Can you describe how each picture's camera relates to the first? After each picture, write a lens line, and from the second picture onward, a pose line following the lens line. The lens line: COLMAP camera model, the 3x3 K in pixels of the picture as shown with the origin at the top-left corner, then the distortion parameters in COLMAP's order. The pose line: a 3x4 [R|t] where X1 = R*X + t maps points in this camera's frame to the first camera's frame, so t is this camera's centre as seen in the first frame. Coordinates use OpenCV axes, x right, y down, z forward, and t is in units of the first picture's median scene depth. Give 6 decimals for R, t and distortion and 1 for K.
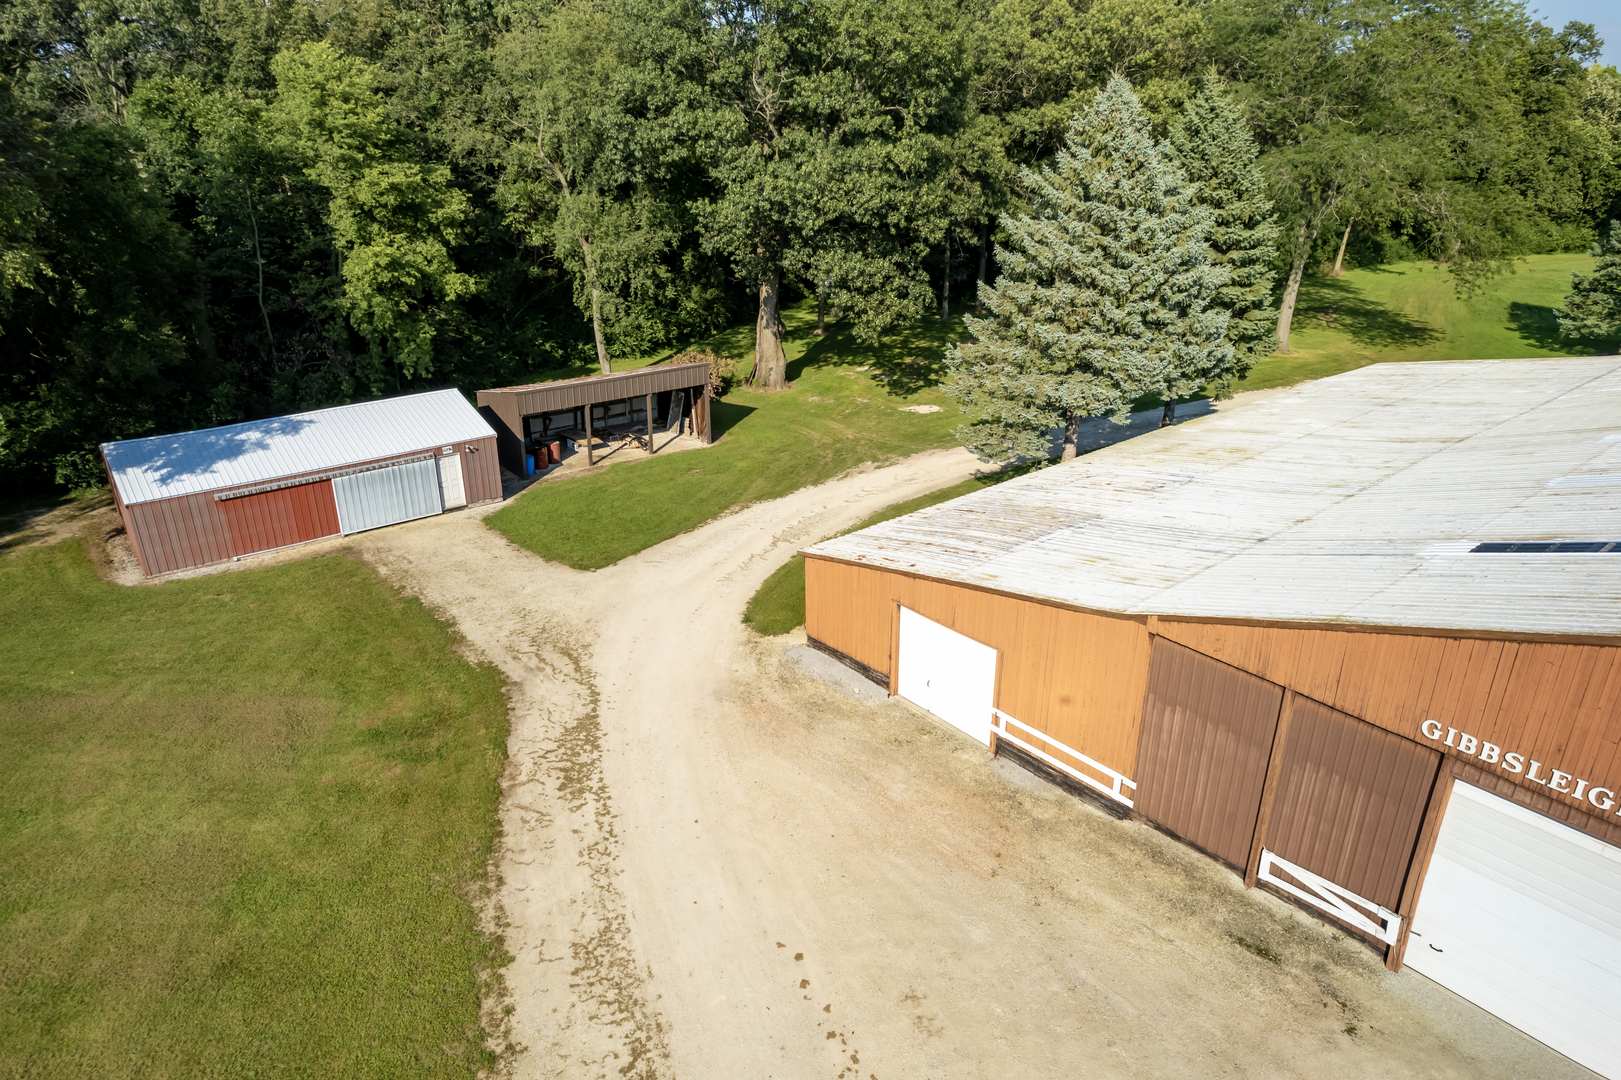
lens RADIAL K [[1026.1, 0, 804.5], [0, 1026.1, 560.7], [0, 0, 1]] dist [-0.075462, 0.104157]
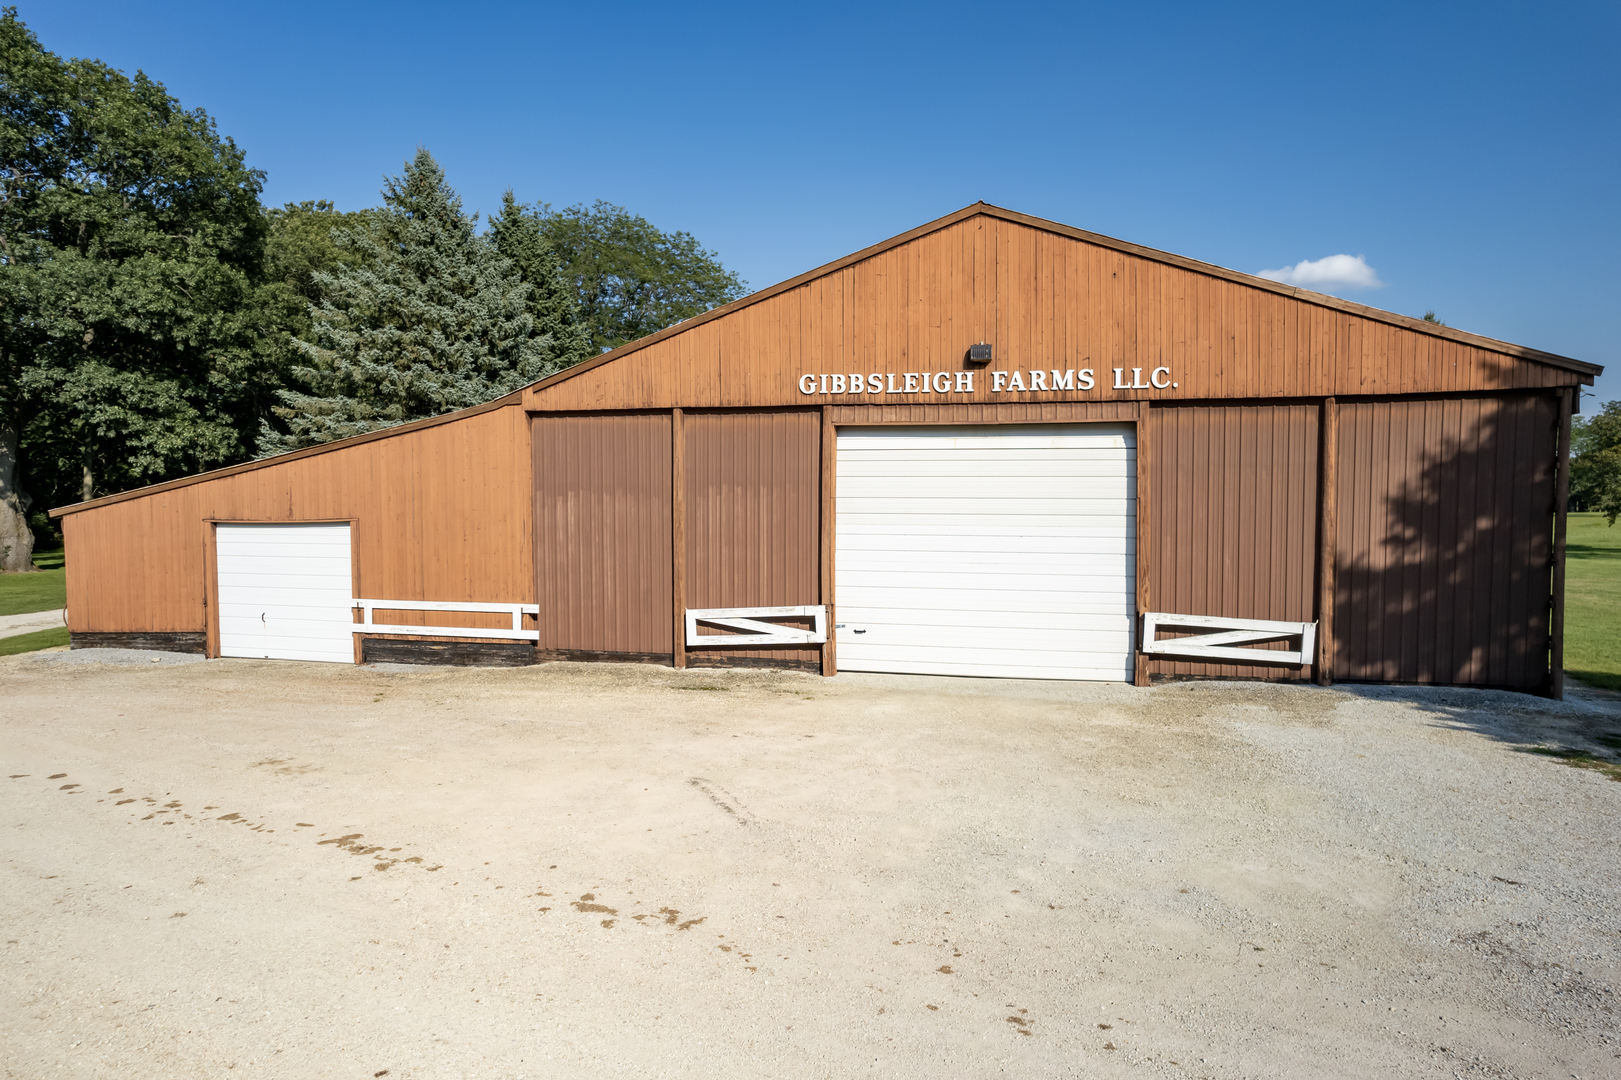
lens RADIAL K [[1026.1, 0, 804.5], [0, 1026.1, 560.7], [0, 0, 1]] dist [-0.075462, 0.104157]
pose [[0.807637, -0.029572, 0.588938, 0.001265], [0.226852, 0.937460, -0.264020, 0.450696], [-0.544299, 0.346834, 0.763836, 0.202061]]
